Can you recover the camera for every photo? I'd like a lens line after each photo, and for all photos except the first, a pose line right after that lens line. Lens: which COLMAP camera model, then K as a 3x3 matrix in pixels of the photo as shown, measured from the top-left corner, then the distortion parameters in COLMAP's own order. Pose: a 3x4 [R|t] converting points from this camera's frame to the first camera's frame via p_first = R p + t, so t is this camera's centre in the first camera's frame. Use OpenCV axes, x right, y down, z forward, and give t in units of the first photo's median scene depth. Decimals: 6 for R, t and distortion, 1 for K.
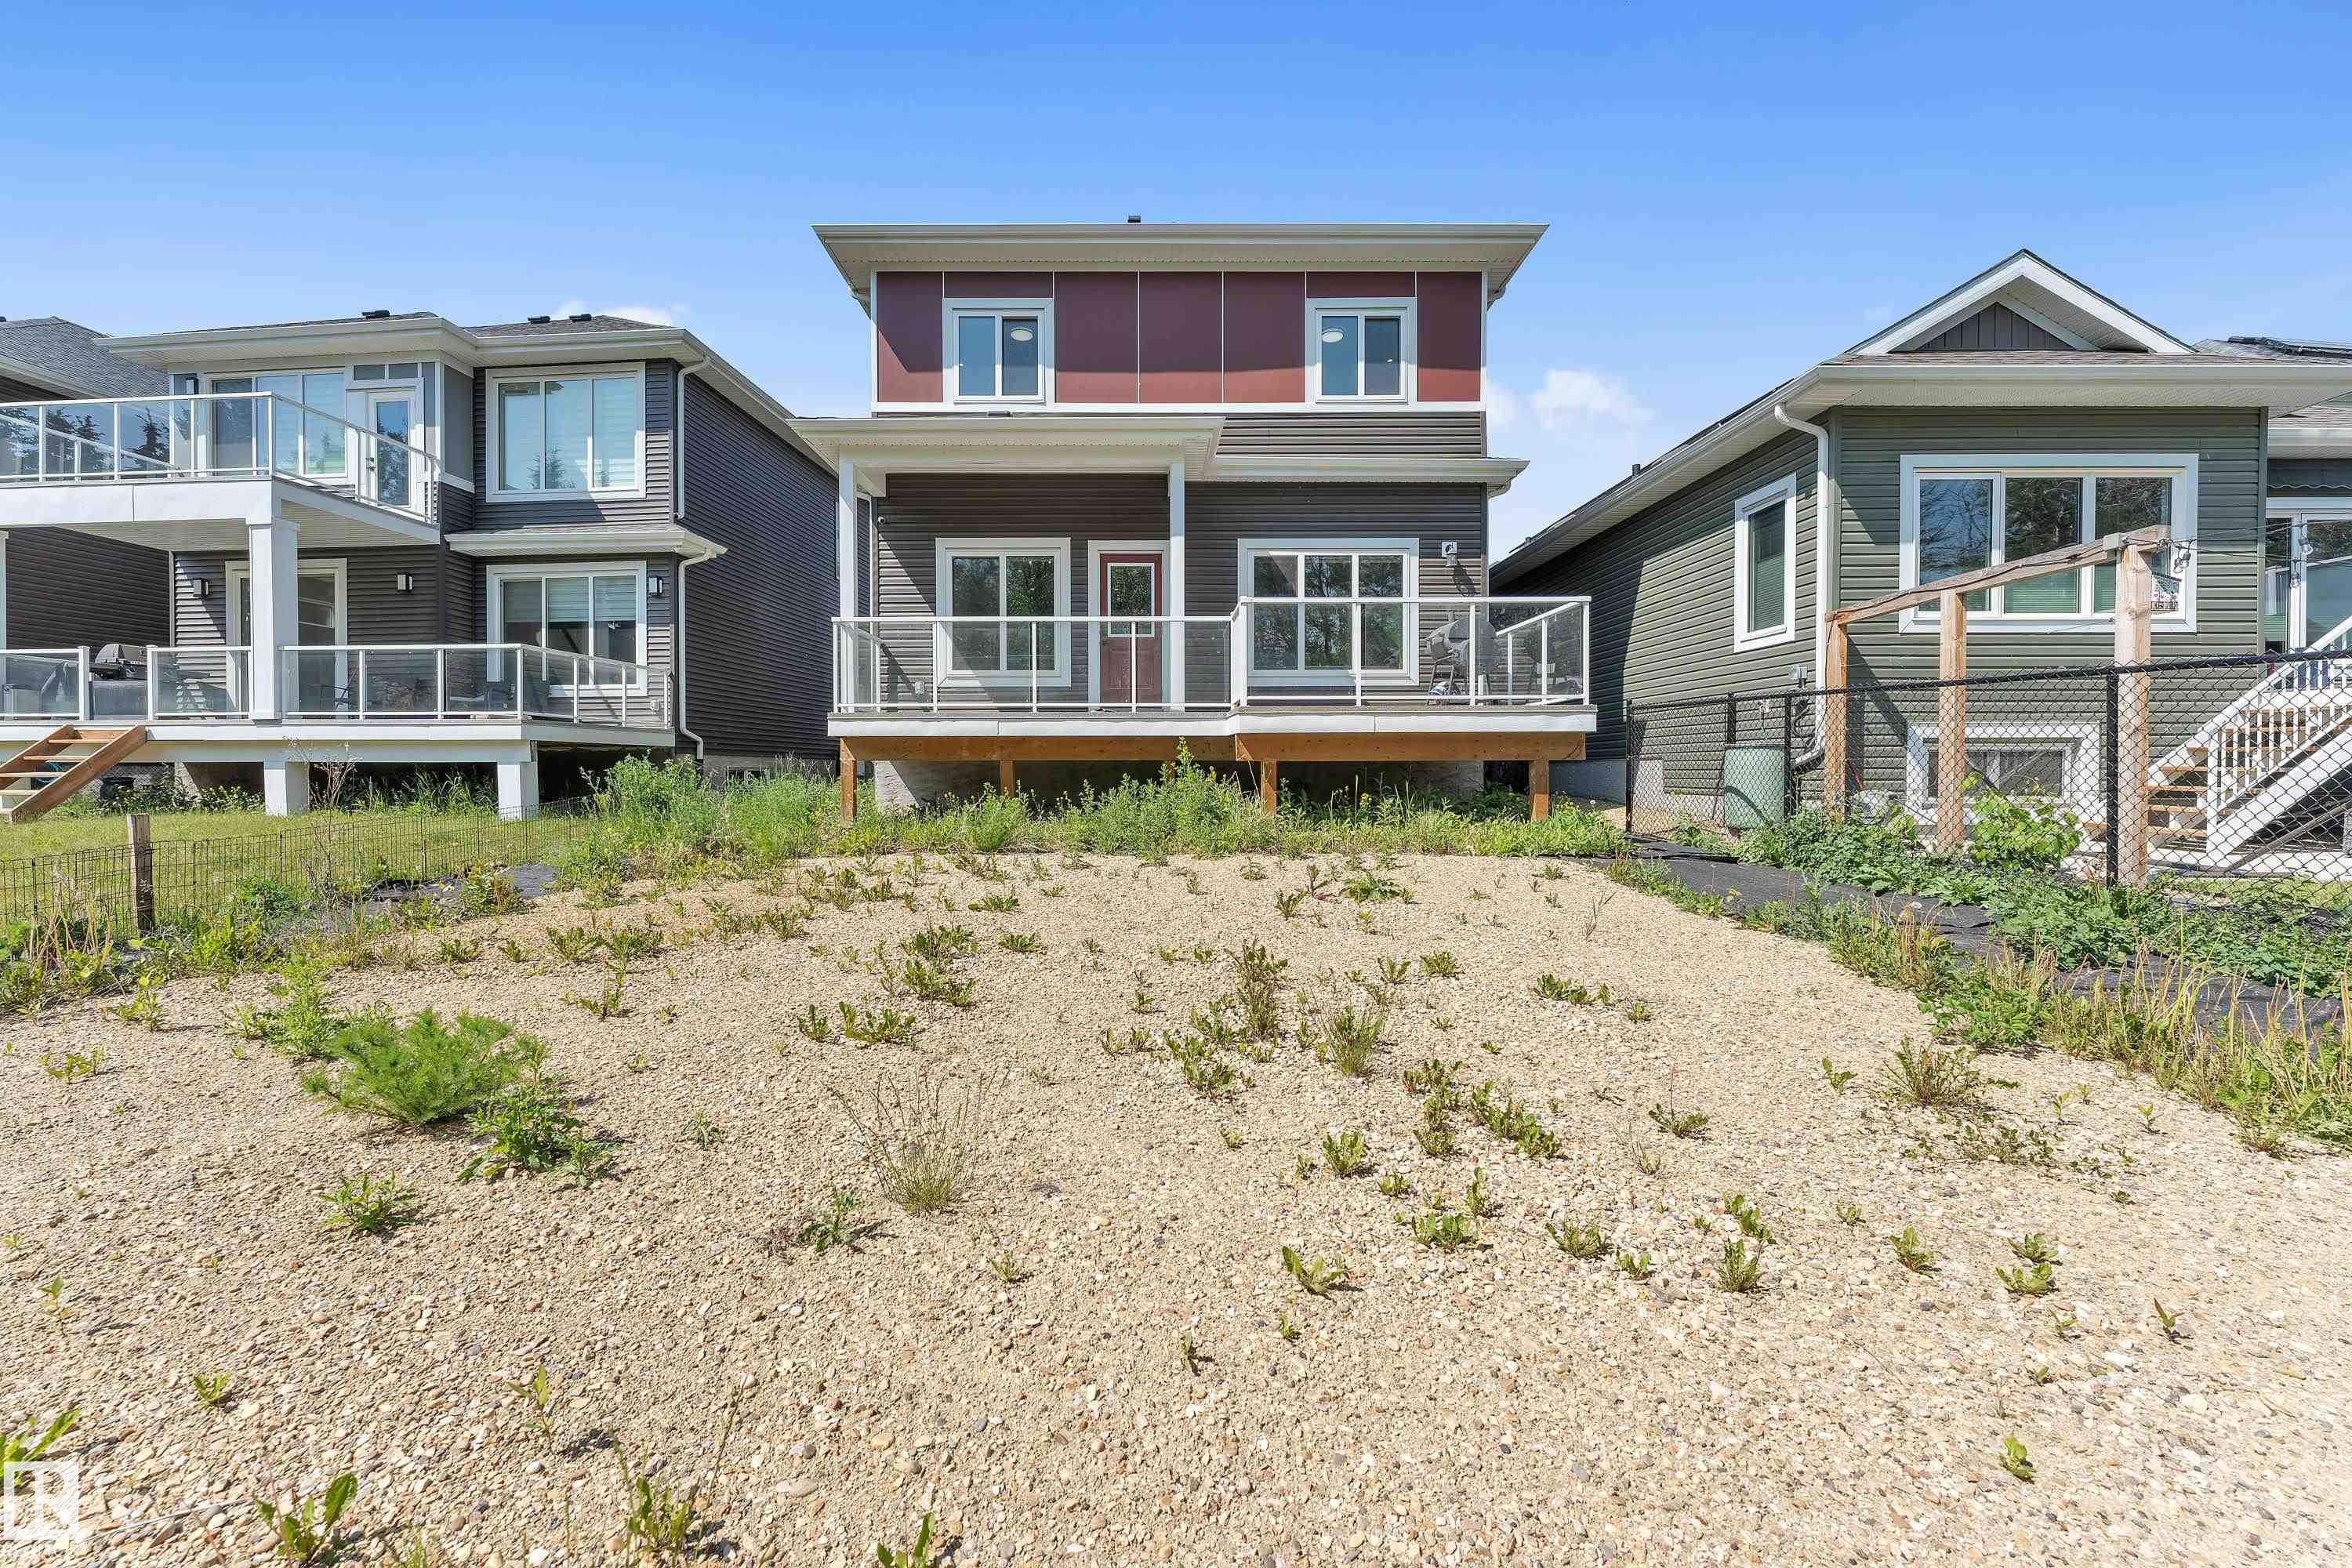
lens RADIAL K [[931.4, 0, 1158.6], [0, 931.4, 781.8], [0, 0, 1]] dist [0.000781, -0.000171]
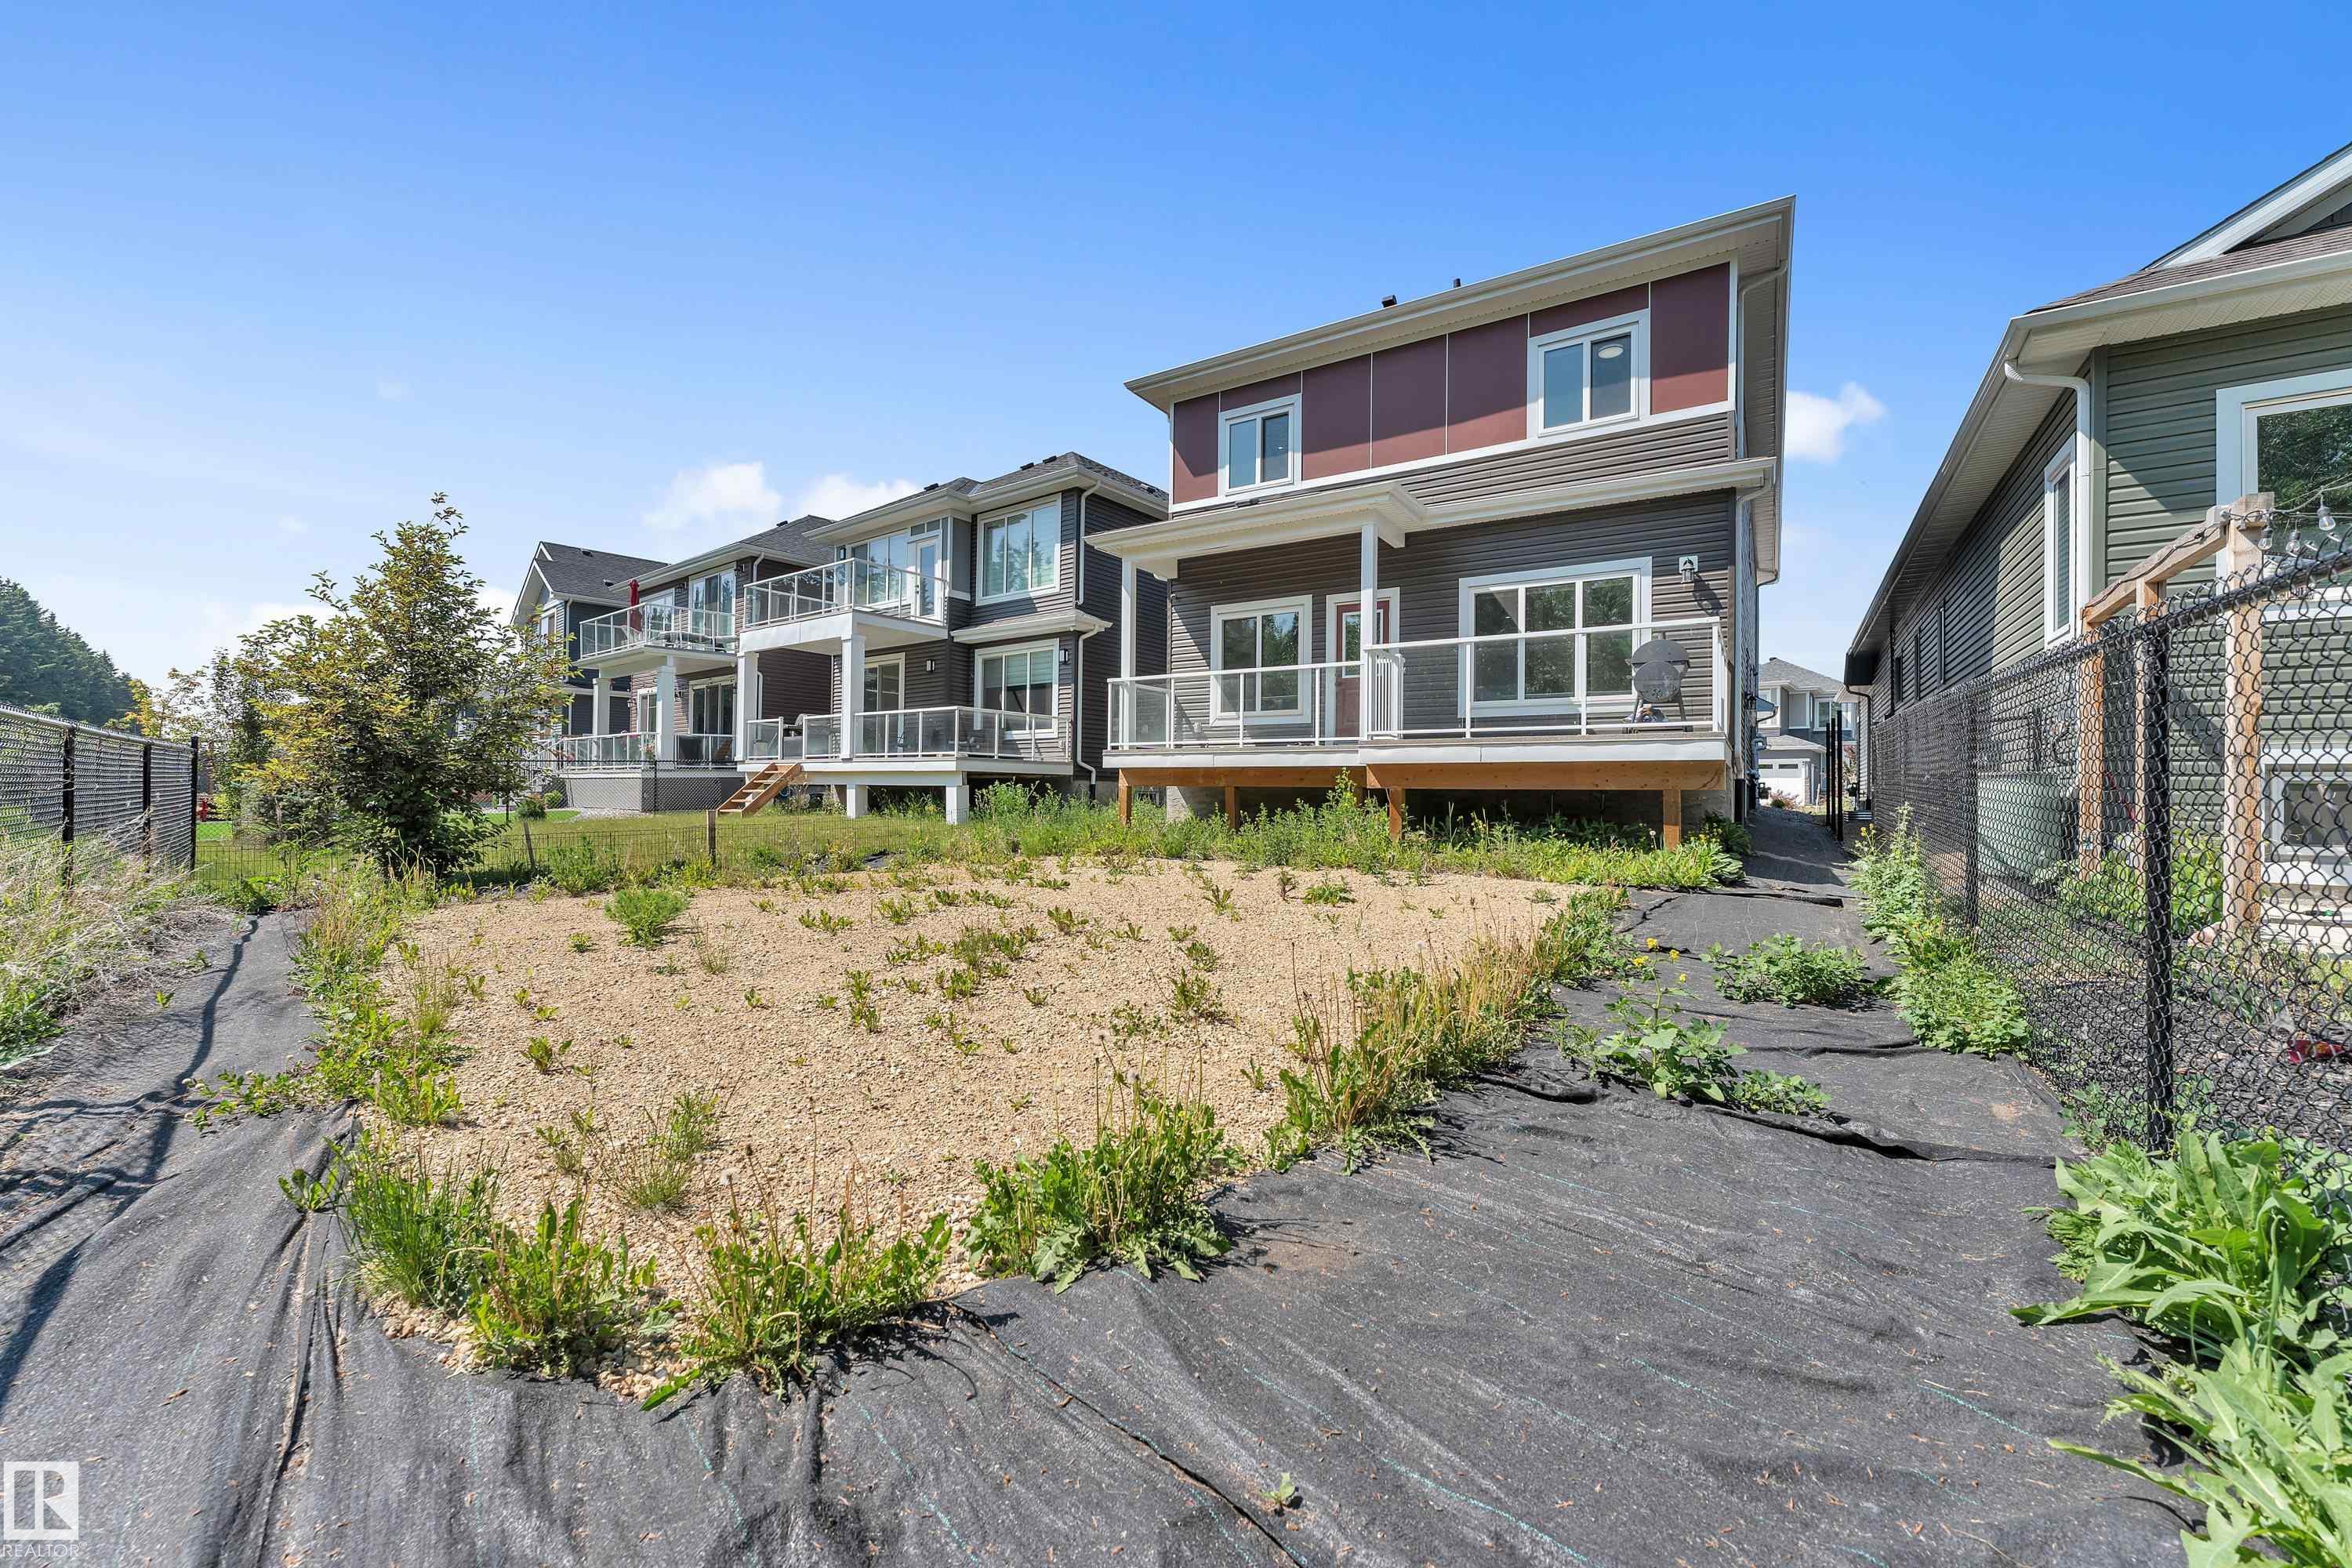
lens RADIAL K [[931.4, 0, 1158.6], [0, 931.4, 781.8], [0, 0, 1]] dist [0.000781, -0.000171]
pose [[0.841164, 0.003704, -0.540768, 0.370651], [-0.018759, 0.999575, -0.022333, -0.000337], [0.540455, 0.028930, 0.840875, -0.068183]]
